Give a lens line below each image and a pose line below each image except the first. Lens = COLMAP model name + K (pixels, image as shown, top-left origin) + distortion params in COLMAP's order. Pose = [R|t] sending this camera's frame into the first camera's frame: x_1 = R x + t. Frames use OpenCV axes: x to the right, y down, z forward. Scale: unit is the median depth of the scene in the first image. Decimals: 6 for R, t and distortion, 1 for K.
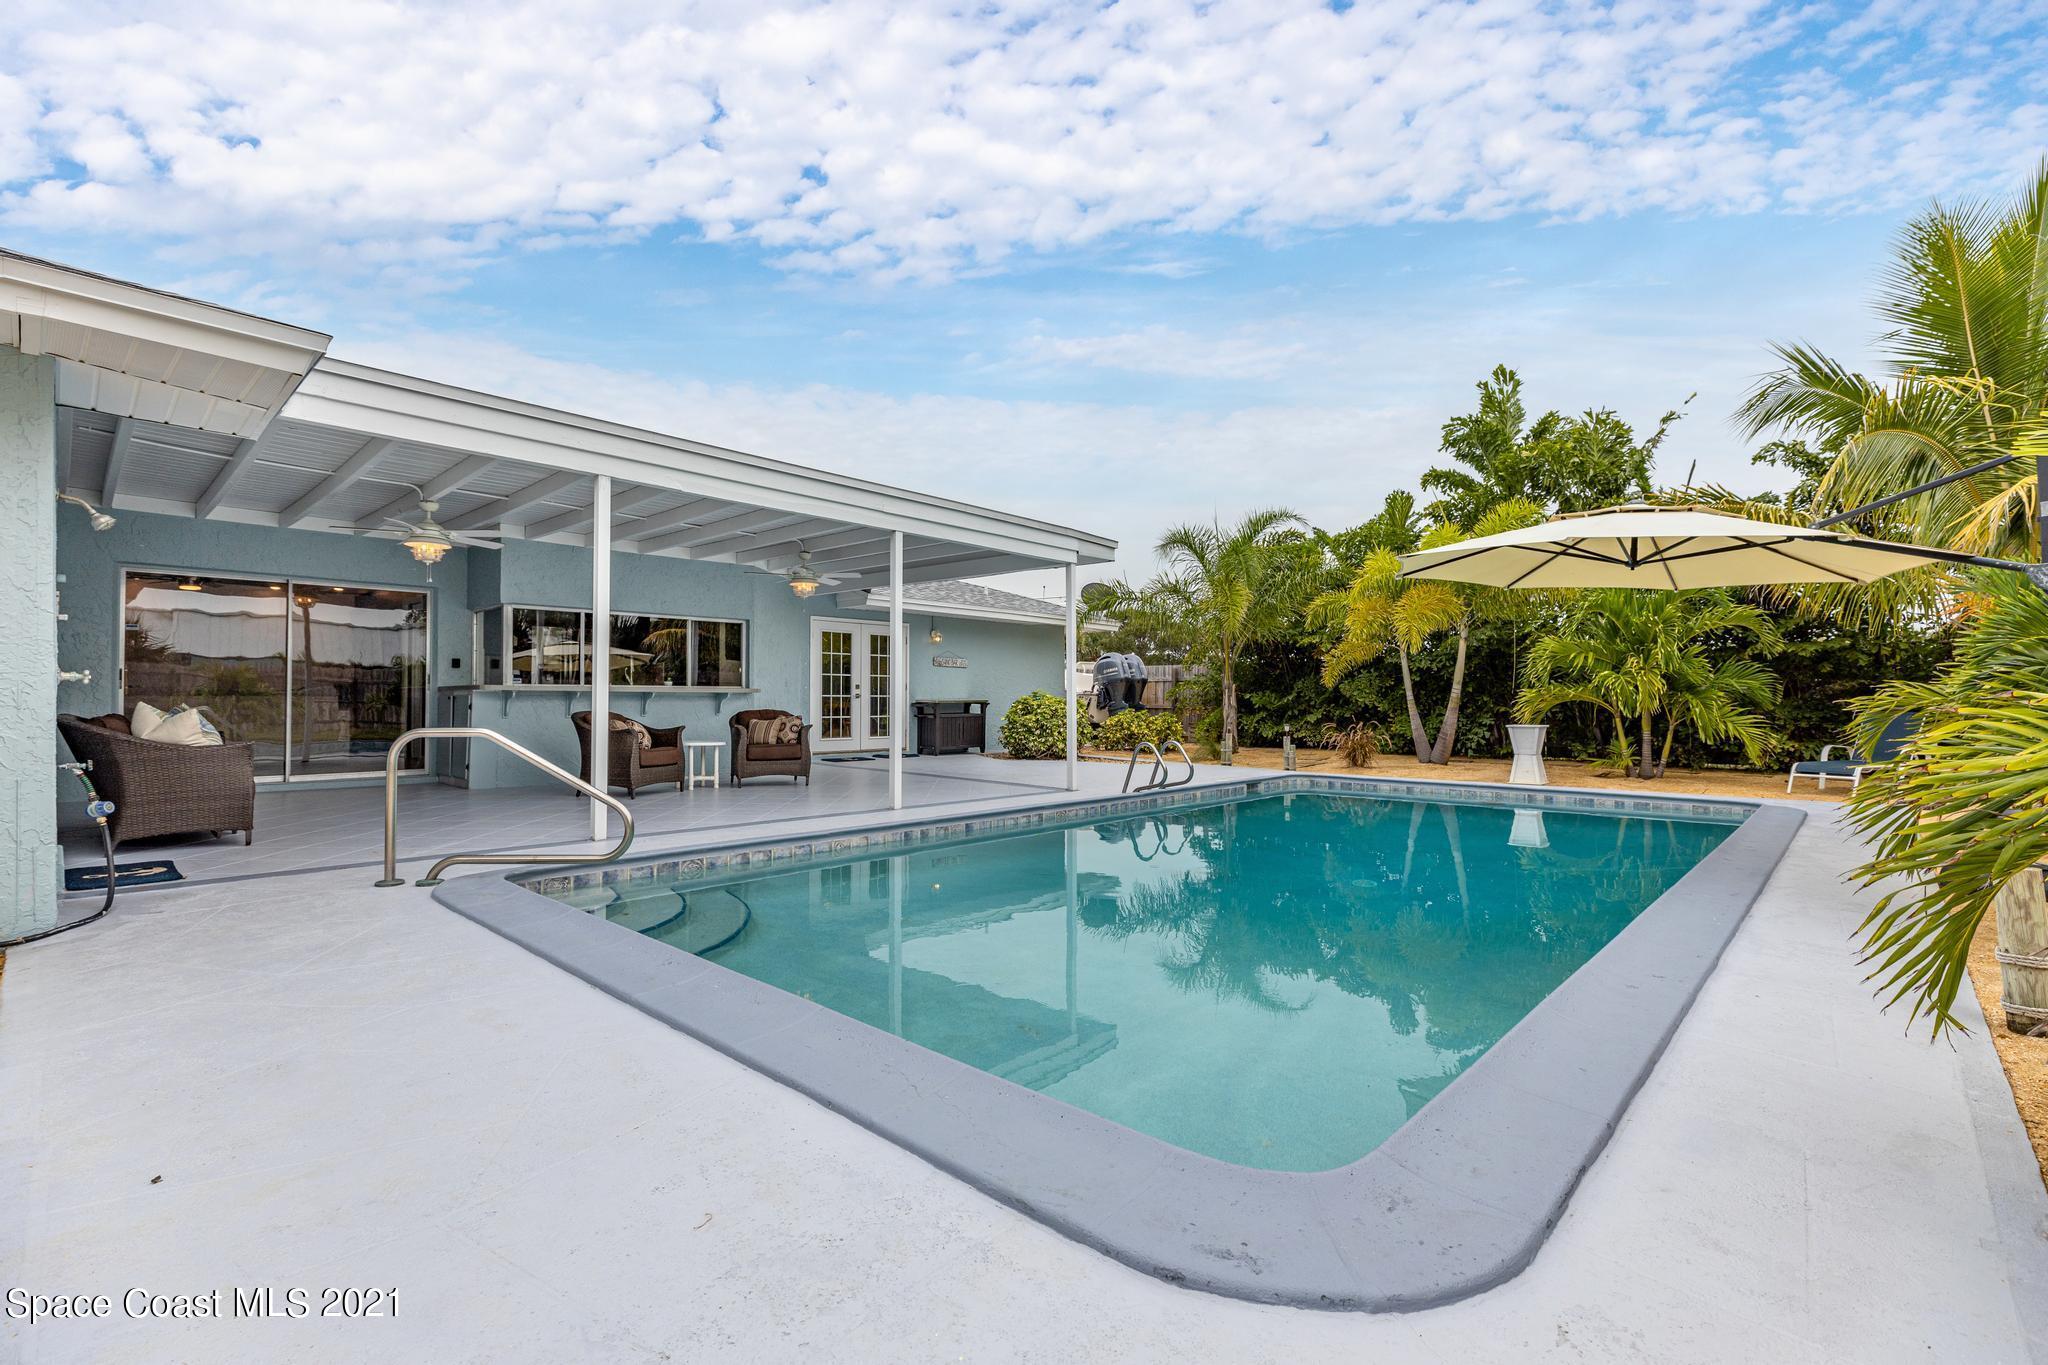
lens RADIAL K [[900.3, 0, 1024.0], [0, 900.3, 682.5], [0, 0, 1]] dist [-0.001007, 0.000068]
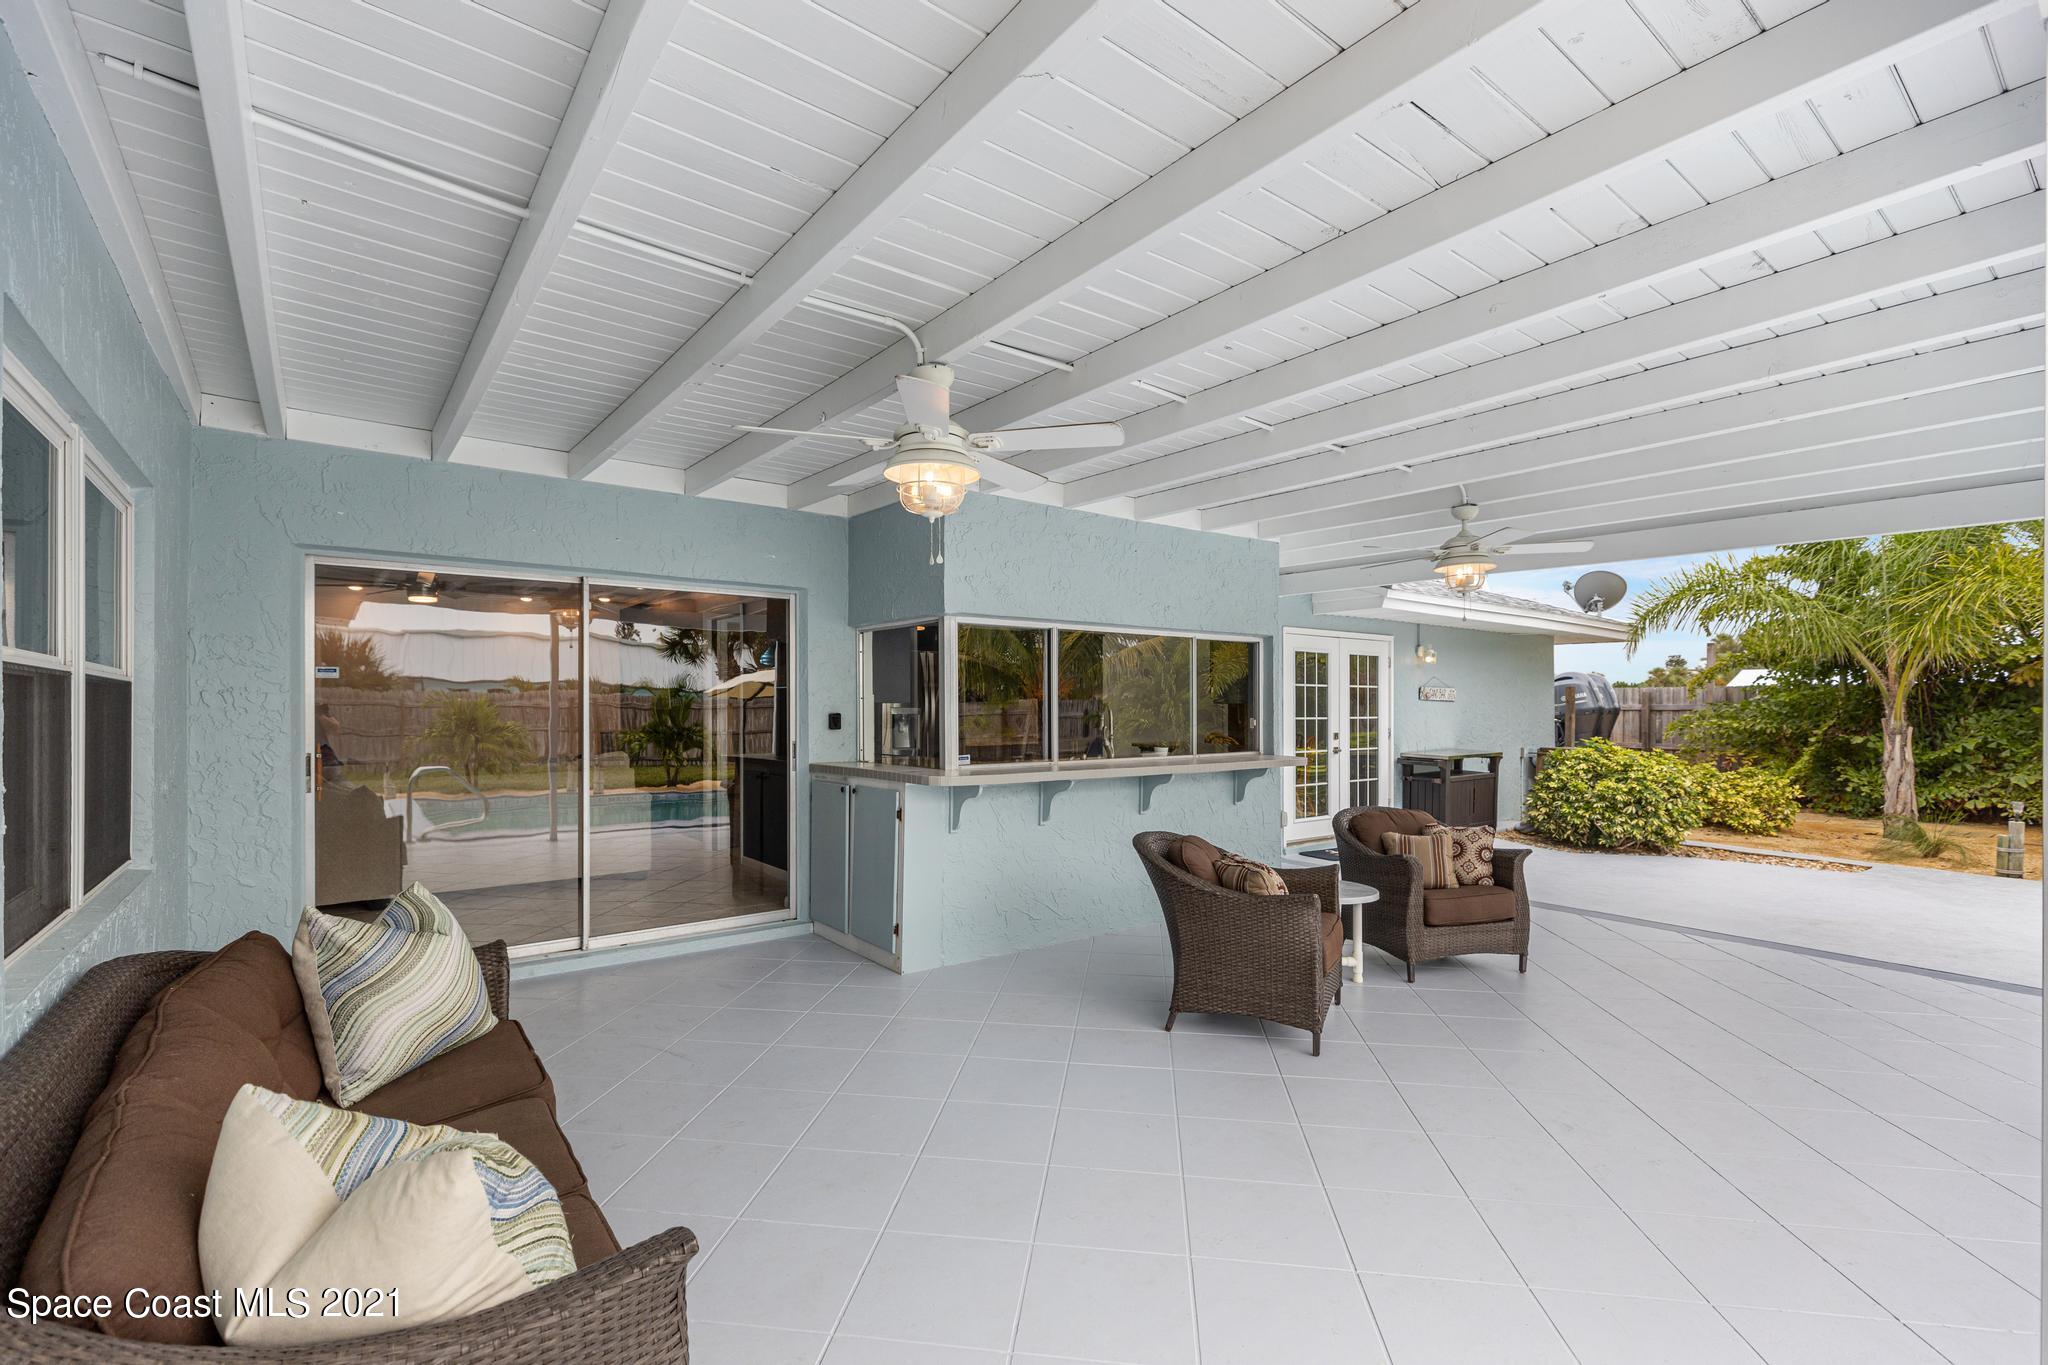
lens RADIAL K [[908.2, 0, 1023.0], [0, 908.2, 708.4], [0, 0, 1]] dist [-0.000597, 0.000033]
pose [[0.987119, 0.000063, -0.159986, -0.419335], [0.003463, 0.999757, 0.021763, -0.041745], [0.159948, -0.022036, 0.986879, 0.449114]]
